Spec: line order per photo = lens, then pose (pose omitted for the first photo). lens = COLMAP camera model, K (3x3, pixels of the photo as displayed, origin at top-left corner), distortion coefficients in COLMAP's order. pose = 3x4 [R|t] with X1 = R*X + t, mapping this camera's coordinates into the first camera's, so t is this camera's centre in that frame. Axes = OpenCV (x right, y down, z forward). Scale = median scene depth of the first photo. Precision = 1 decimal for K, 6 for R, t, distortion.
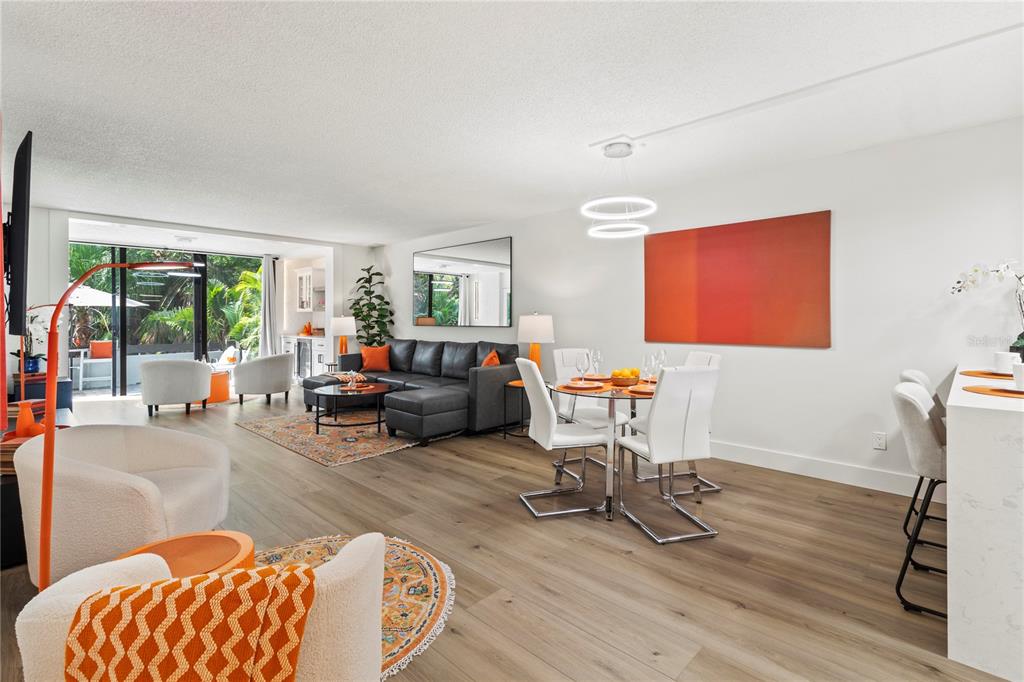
lens RADIAL K [[487.5, 0, 522.9], [0, 487.5, 322.4], [0, 0, 1]] dist [0.002287, -0.001228]
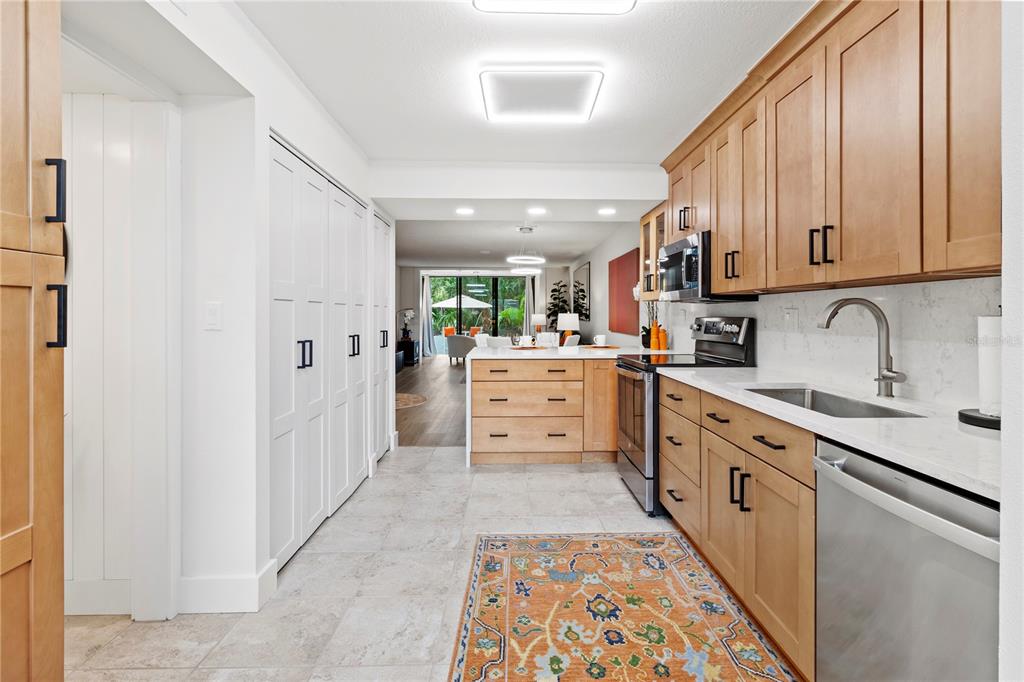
lens RADIAL K [[487.5, 0, 524.0], [0, 487.5, 316.5], [0, 0, 1]] dist [0.002287, -0.001228]
pose [[0.722926, 0.007277, -0.690887, 0.713739], [-0.013077, 0.999910, -0.003153, 0.003908], [0.690802, 0.011314, 0.722956, -0.219917]]
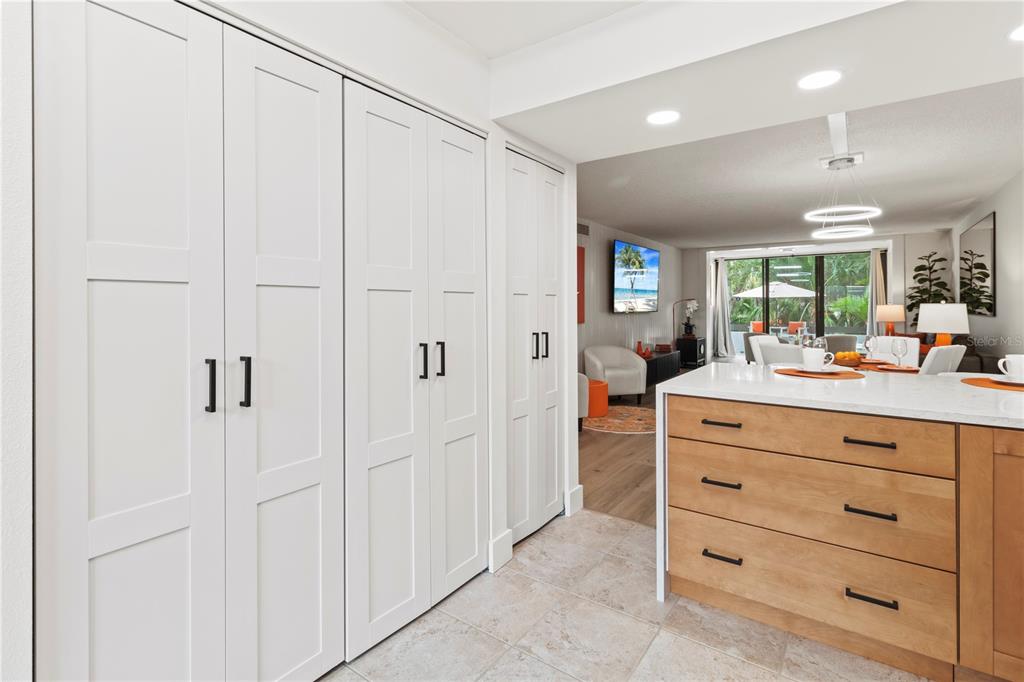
lens RADIAL K [[487.5, 0, 518.2], [0, 487.5, 305.7], [0, 0, 1]] dist [0.002287, -0.001228]
pose [[0.159824, 0.001804, -0.987144, 0.558864], [-0.010954, 0.999940, 0.000054, 0.000638], [0.987085, 0.010804, 0.159834, 0.005615]]
